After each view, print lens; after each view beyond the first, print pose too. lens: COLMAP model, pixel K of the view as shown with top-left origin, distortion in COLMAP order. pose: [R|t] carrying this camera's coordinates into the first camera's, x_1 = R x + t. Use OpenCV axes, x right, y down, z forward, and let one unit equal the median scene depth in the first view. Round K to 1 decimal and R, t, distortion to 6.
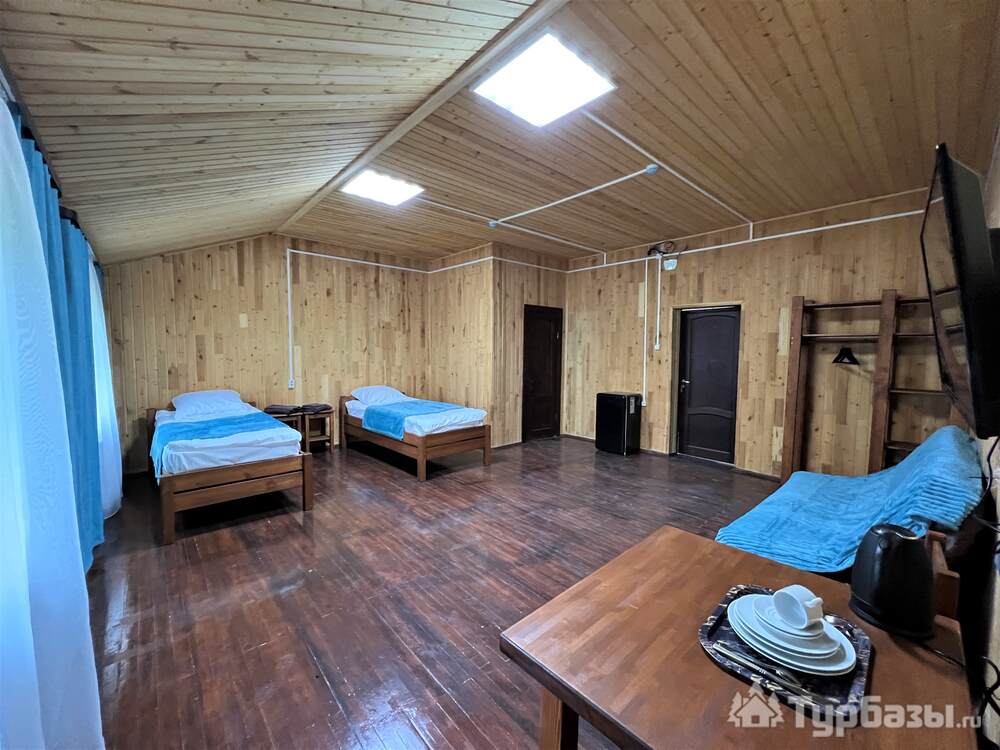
lens RADIAL K [[397.9, 0, 492.8], [0, 397.9, 375.6], [0, 0, 1]] dist [-0.000826, -0.000068]
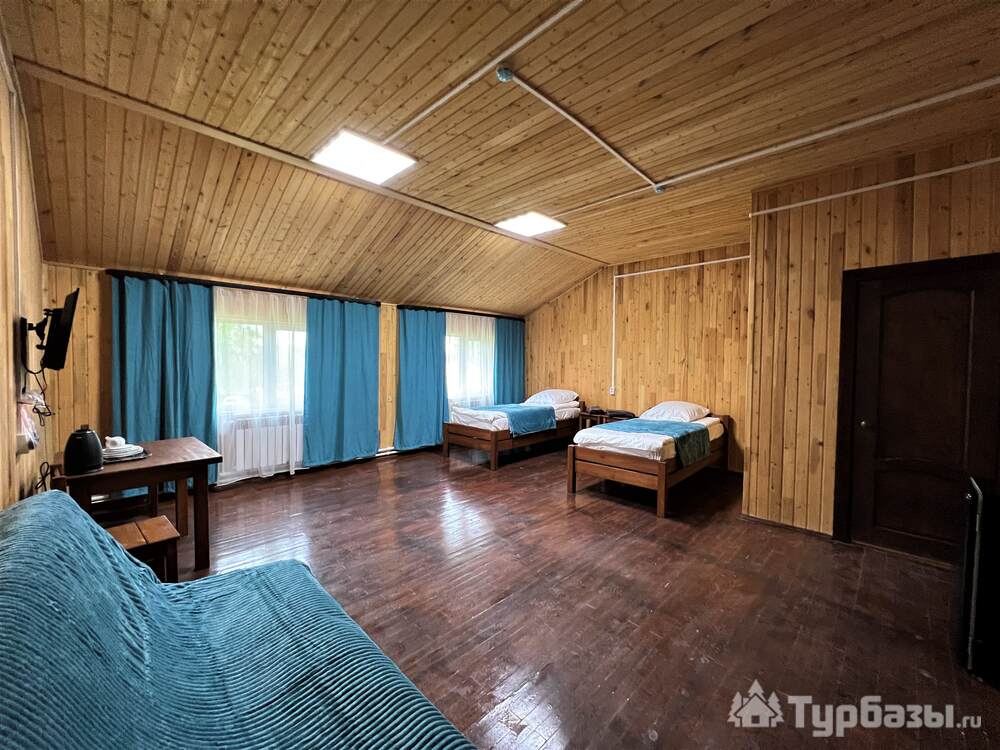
lens RADIAL K [[400.0, 0, 500.0], [0, 400.0, 375.0], [0, 0, 1]] dist [-0.001074, -0.000271]
pose [[0.072666, 0.024779, -0.997048, 0.659065], [-0.072819, 0.997155, 0.019475, -0.025226], [0.994694, 0.071189, 0.074263, 0.606496]]
